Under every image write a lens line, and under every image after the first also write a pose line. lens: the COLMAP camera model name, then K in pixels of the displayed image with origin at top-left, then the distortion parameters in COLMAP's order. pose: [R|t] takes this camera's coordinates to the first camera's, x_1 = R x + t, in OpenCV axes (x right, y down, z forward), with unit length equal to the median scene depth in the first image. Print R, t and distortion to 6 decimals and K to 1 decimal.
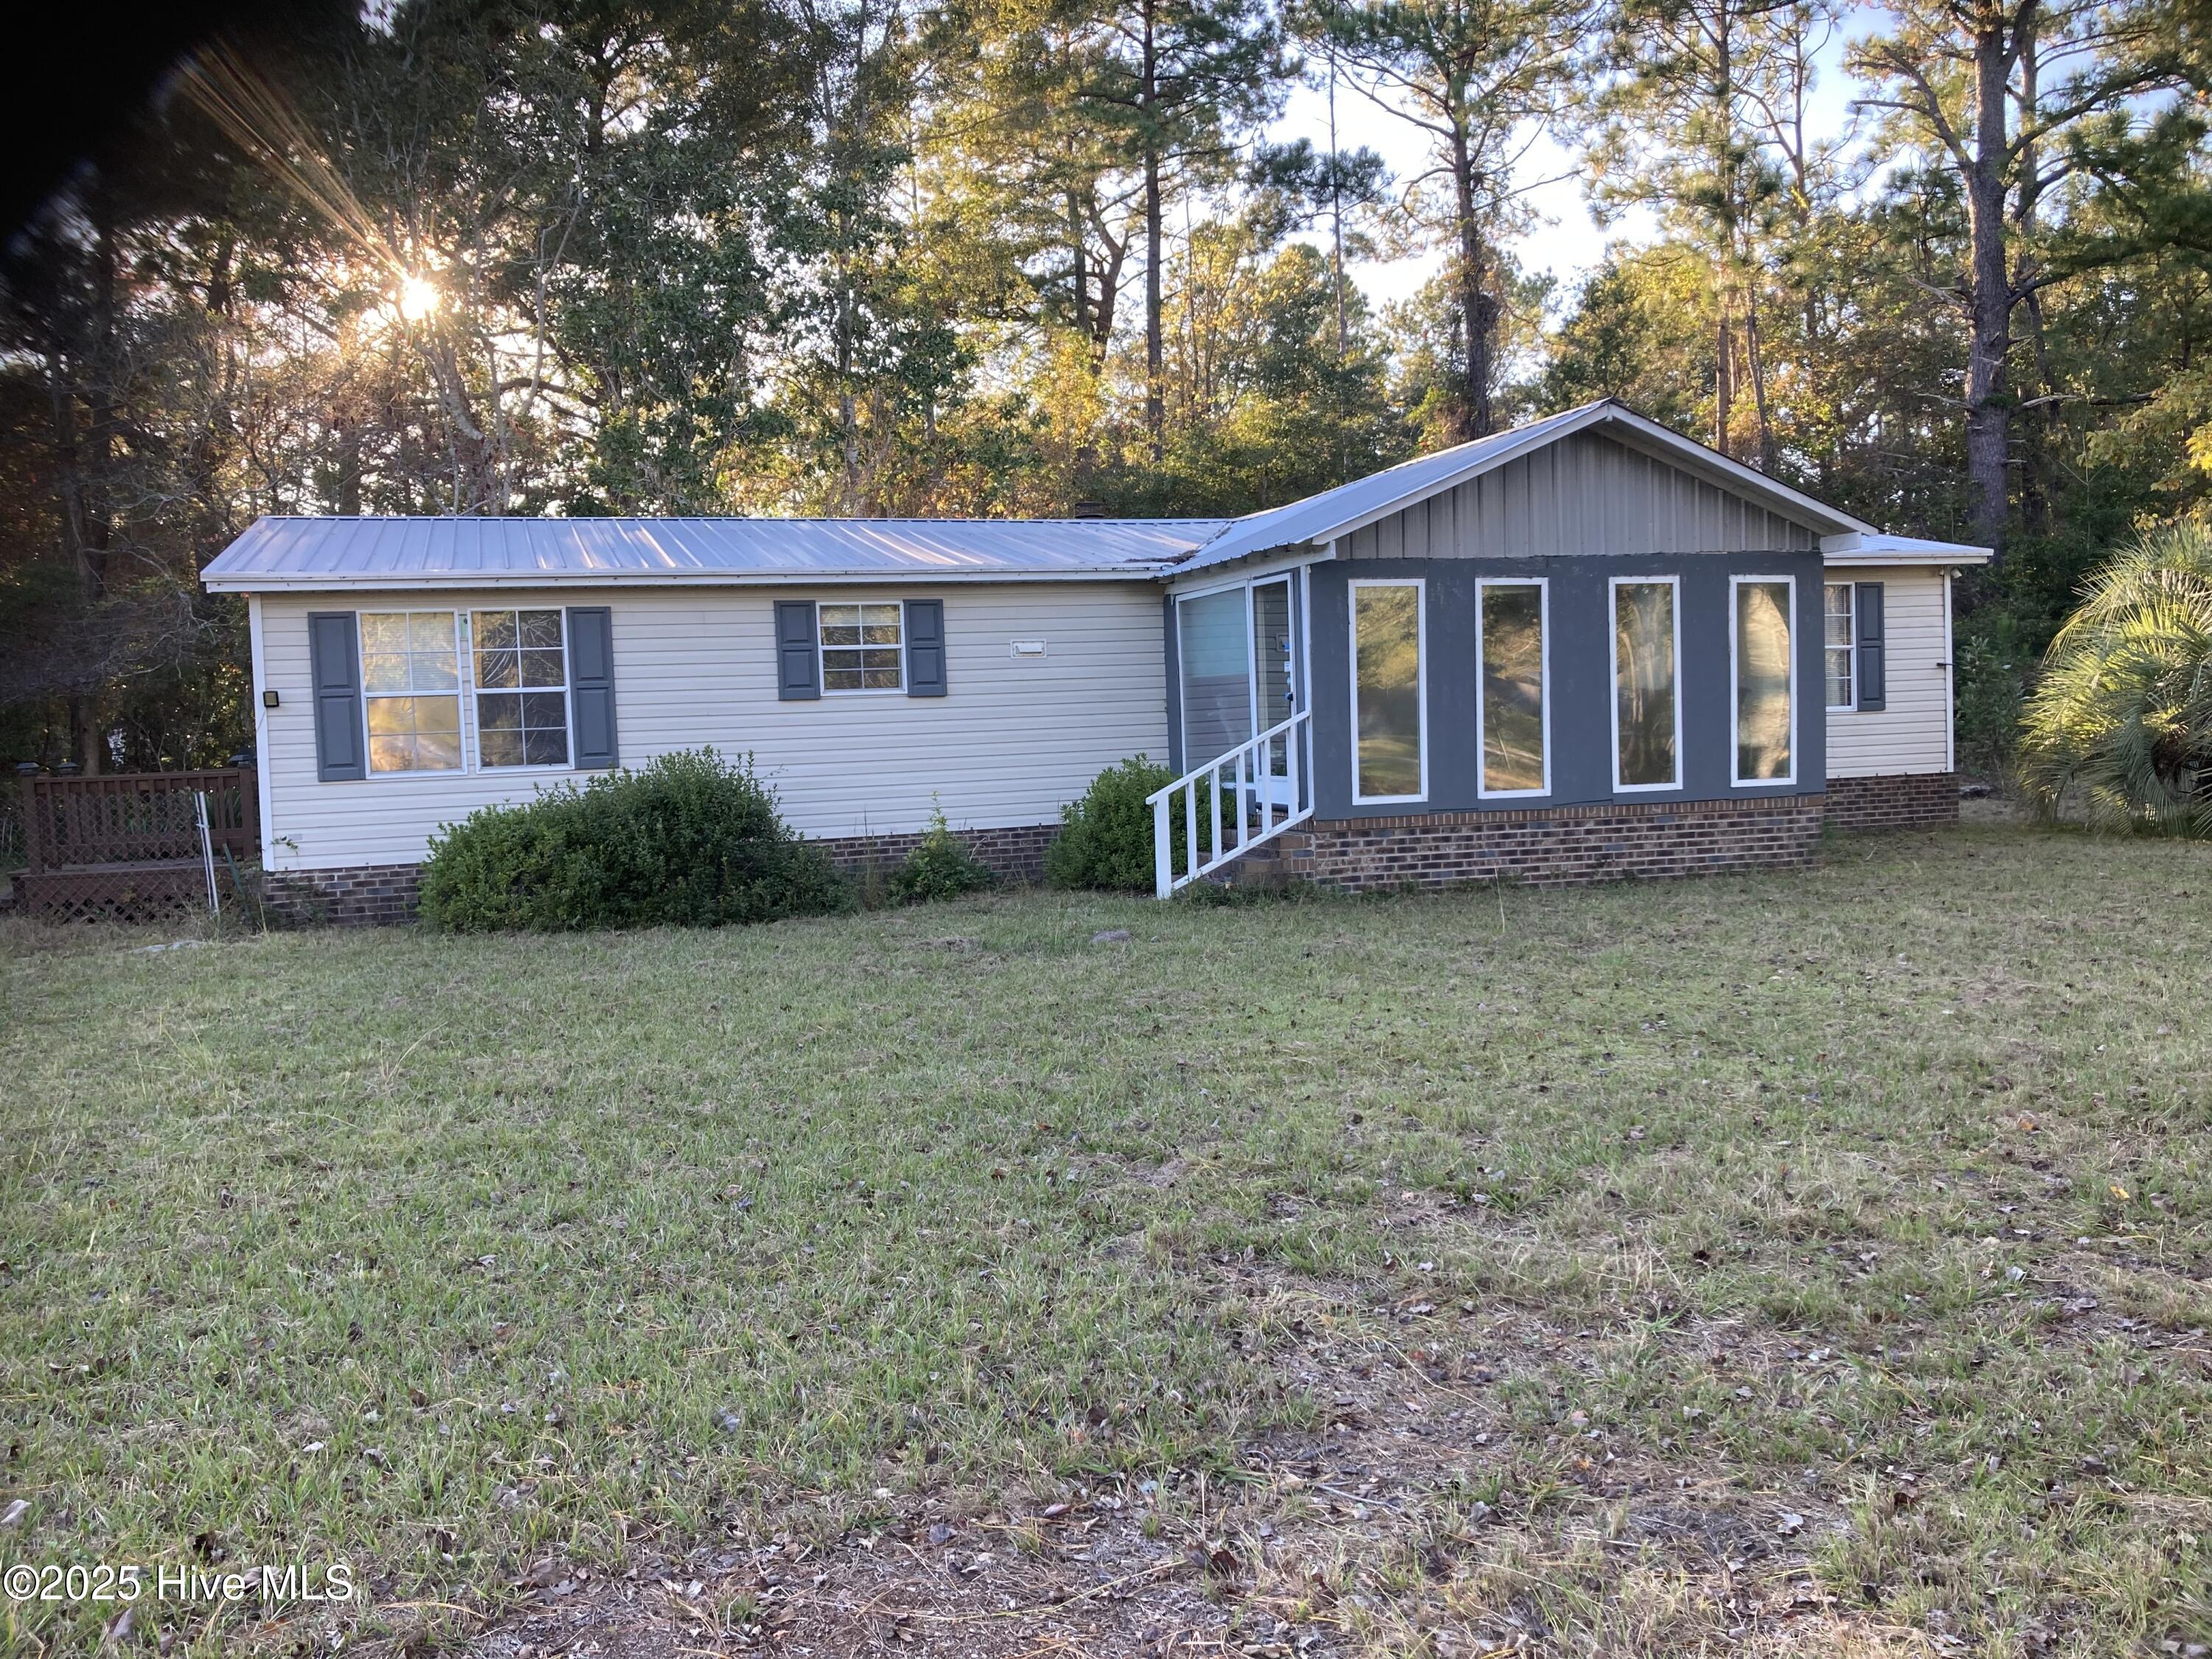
lens RADIAL K [[1819.1, 0, 1102.0], [0, 1819.1, 825.4], [0, 0, 1]] dist [0.015336, 0.002243]
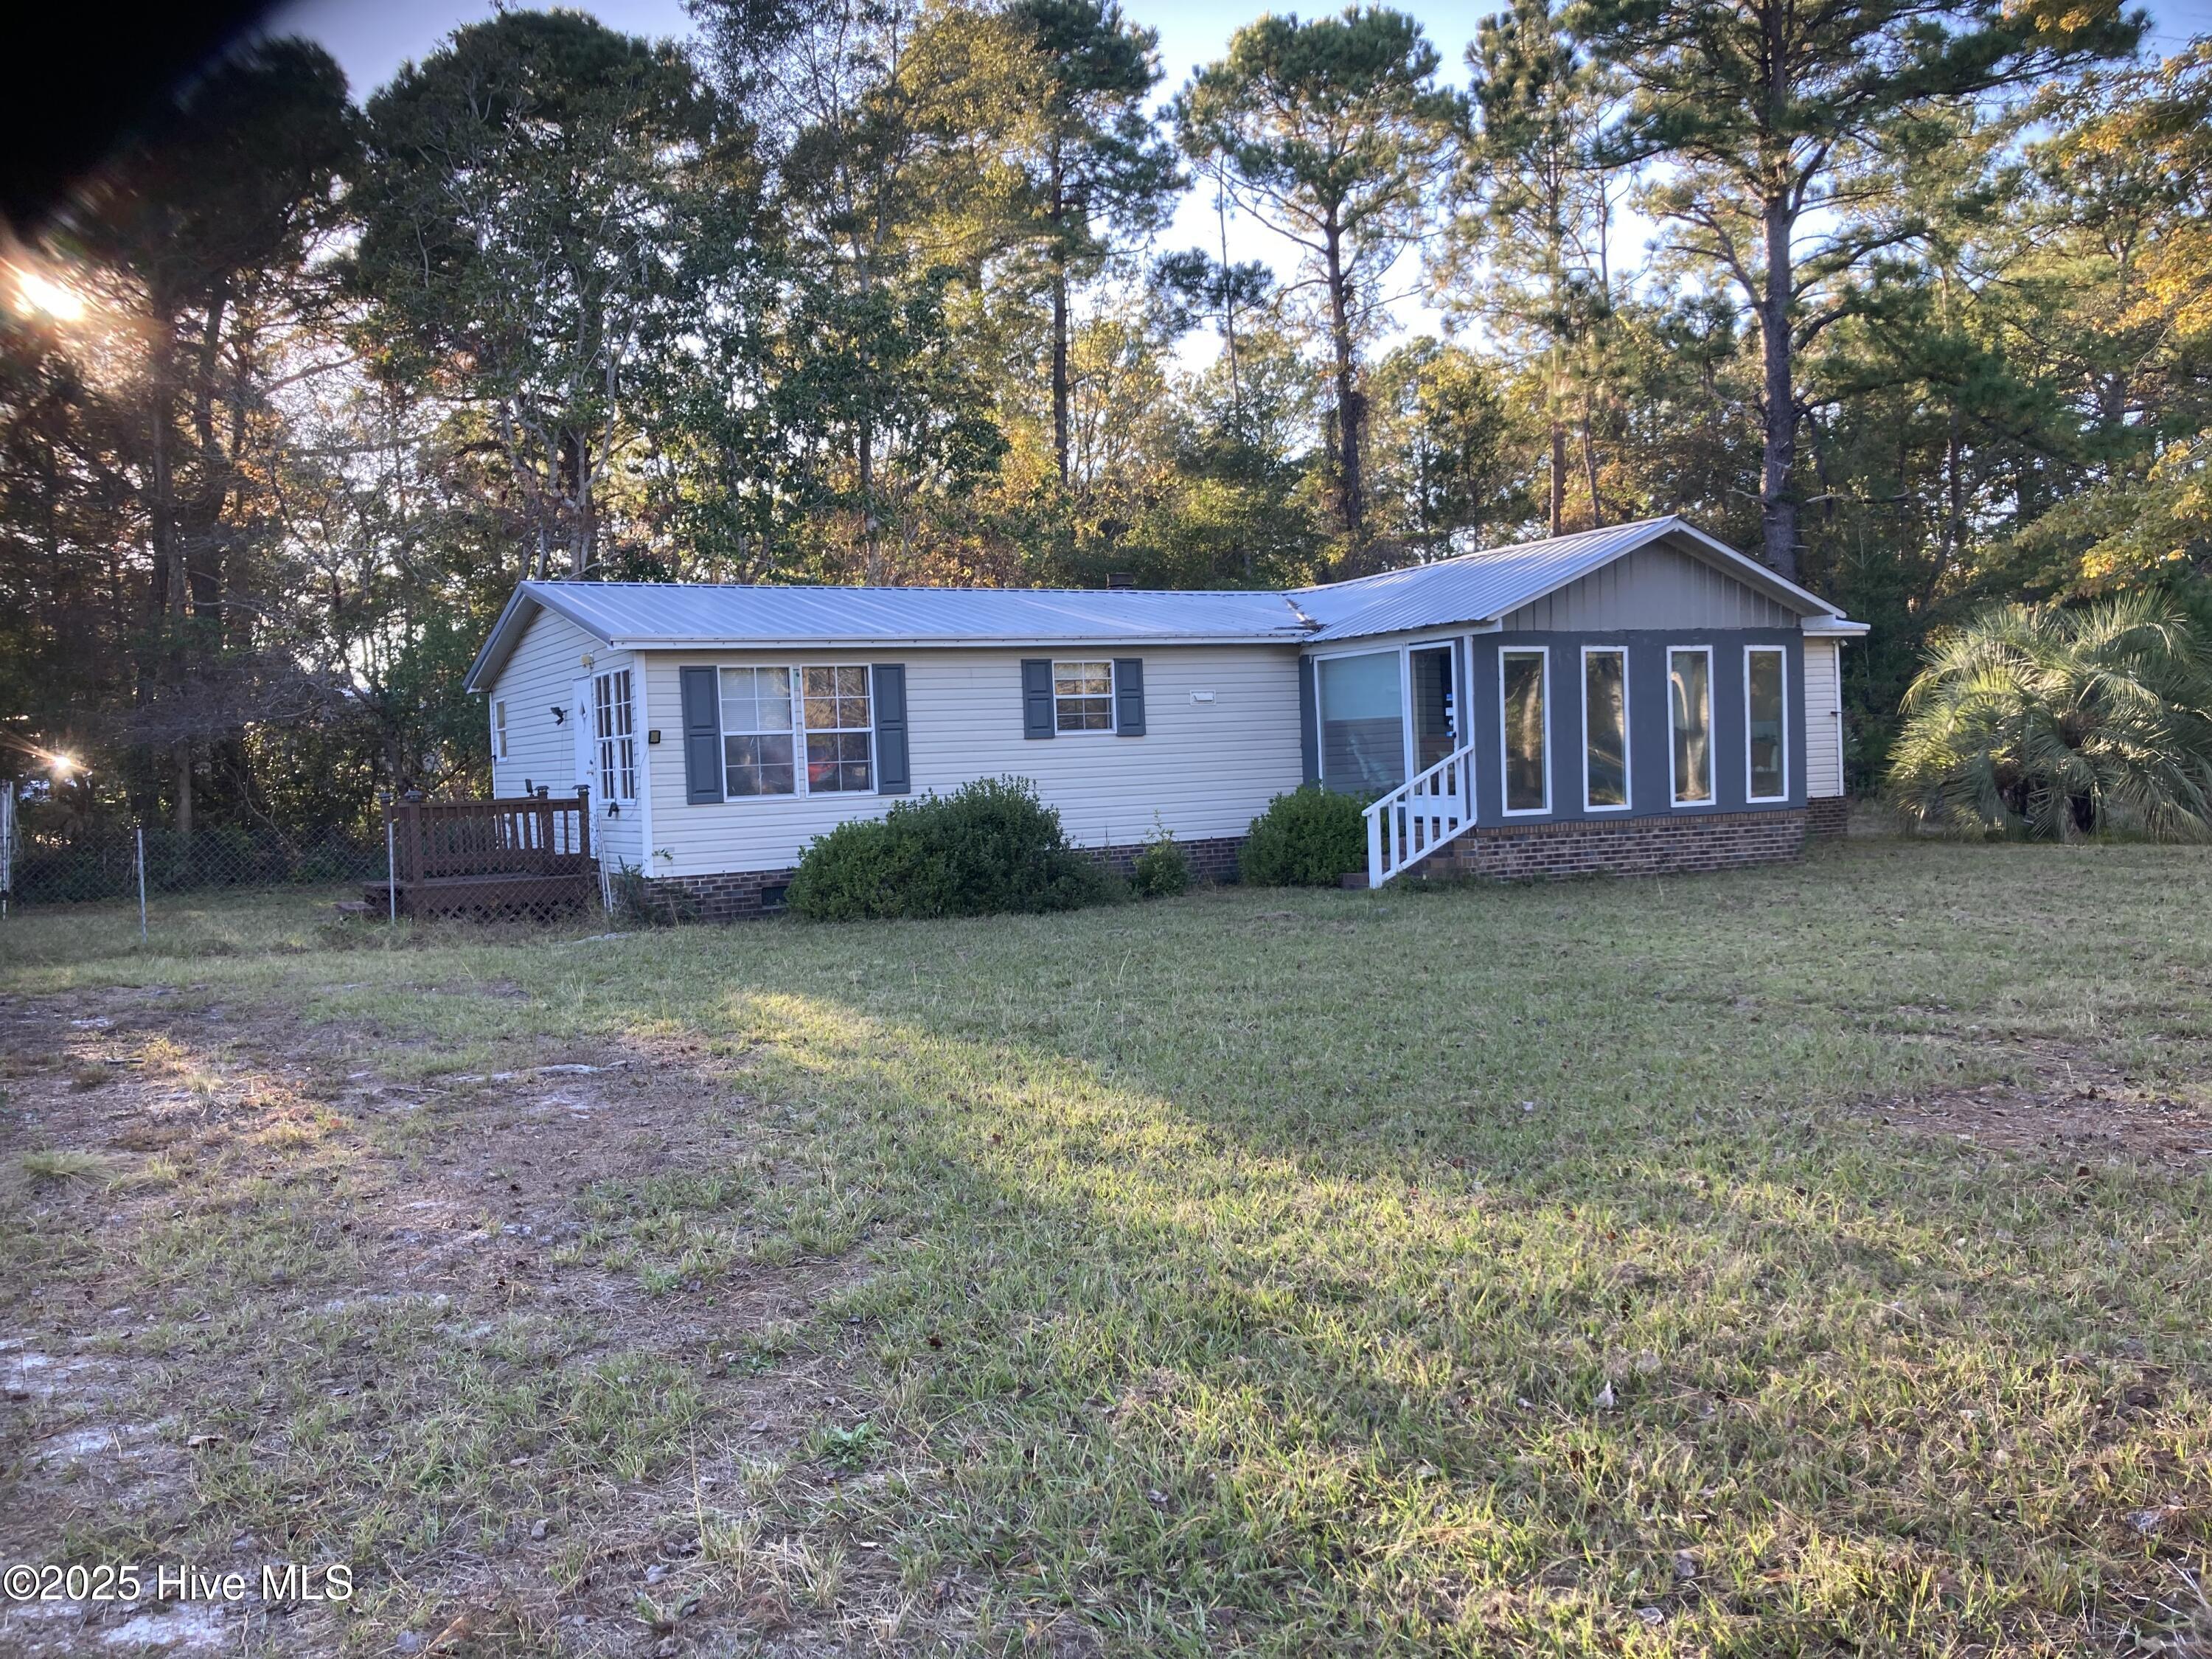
lens RADIAL K [[1819.1, 0, 1116.1], [0, 1819.1, 829.9], [0, 0, 1]] dist [0.015336, 0.002243]
pose [[0.985730, -0.008377, 0.168127, -0.334656], [0.012583, 0.999634, -0.023969, 0.024653], [-0.167865, 0.025743, 0.985474, -0.239630]]
